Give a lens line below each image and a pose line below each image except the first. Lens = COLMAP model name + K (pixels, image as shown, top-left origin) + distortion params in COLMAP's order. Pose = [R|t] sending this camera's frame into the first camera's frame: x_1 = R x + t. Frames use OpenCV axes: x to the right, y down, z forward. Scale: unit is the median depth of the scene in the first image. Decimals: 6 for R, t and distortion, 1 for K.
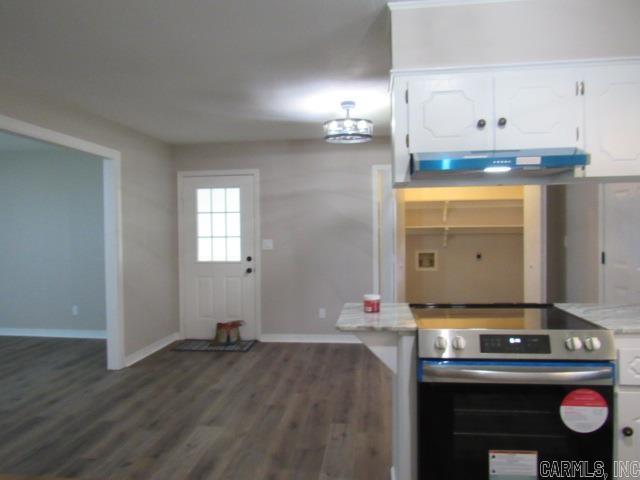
lens RADIAL K [[458.7, 0, 320.0], [0, 458.7, 240.0], [0, 0, 1]] dist [-0.026801, 0.006522]
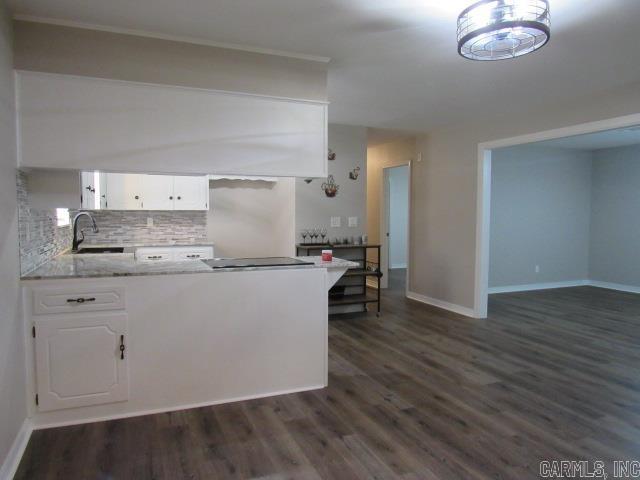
lens RADIAL K [[459.7, 0, 320.0], [0, 459.7, 240.0], [0, 0, 1]] dist [-0.000591, 0.000337]
pose [[-0.870412, 0.041534, -0.490569, 0.695852], [-0.000501, 0.996360, 0.085245, -0.041123], [0.492323, 0.074444, -0.867223, 1.800074]]
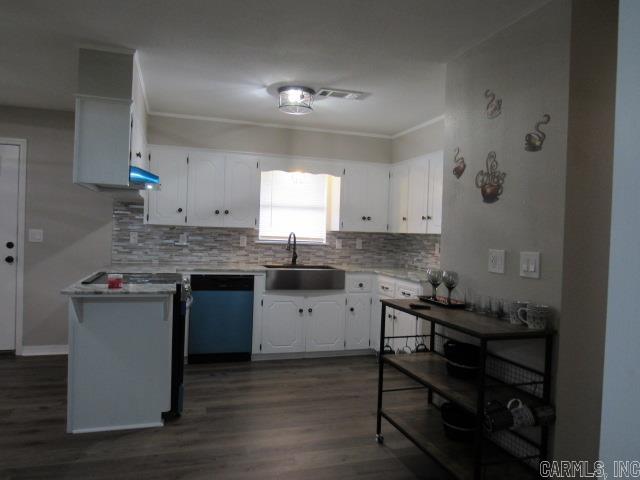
lens RADIAL K [[458.7, 0, 320.0], [0, 458.7, 240.0], [0, 0, 1]] dist [-0.026801, 0.006522]
pose [[-0.416352, -0.014930, 0.909081, -0.922043], [-0.011655, 0.999871, 0.011083, 0.006625], [-0.909129, -0.005981, -0.416472, 0.764480]]
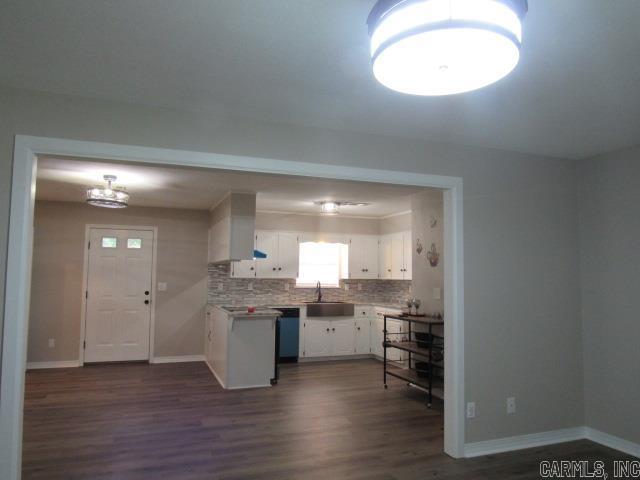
lens RADIAL K [[458.7, 0, 320.0], [0, 458.7, 240.0], [0, 0, 1]] dist [-0.026801, 0.006522]
pose [[-0.467110, 0.077611, 0.880787, -1.681735], [0.011084, 0.996576, -0.081936, -0.017294], [-0.884130, -0.028510, -0.466371, 1.376218]]
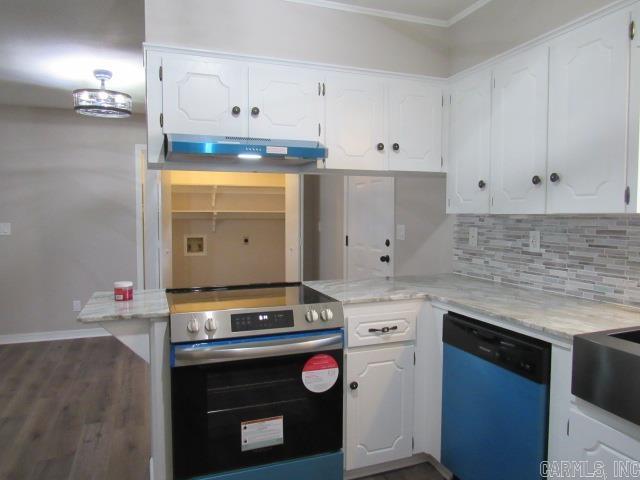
lens RADIAL K [[458.7, 0, 320.0], [0, 458.7, 240.0], [0, 0, 1]] dist [-0.026801, 0.006522]
pose [[0.887036, -0.010518, 0.461581, 0.029846], [-0.004541, 0.999493, 0.031501, 0.002161], [-0.461679, -0.030038, 0.886538, -0.007896]]
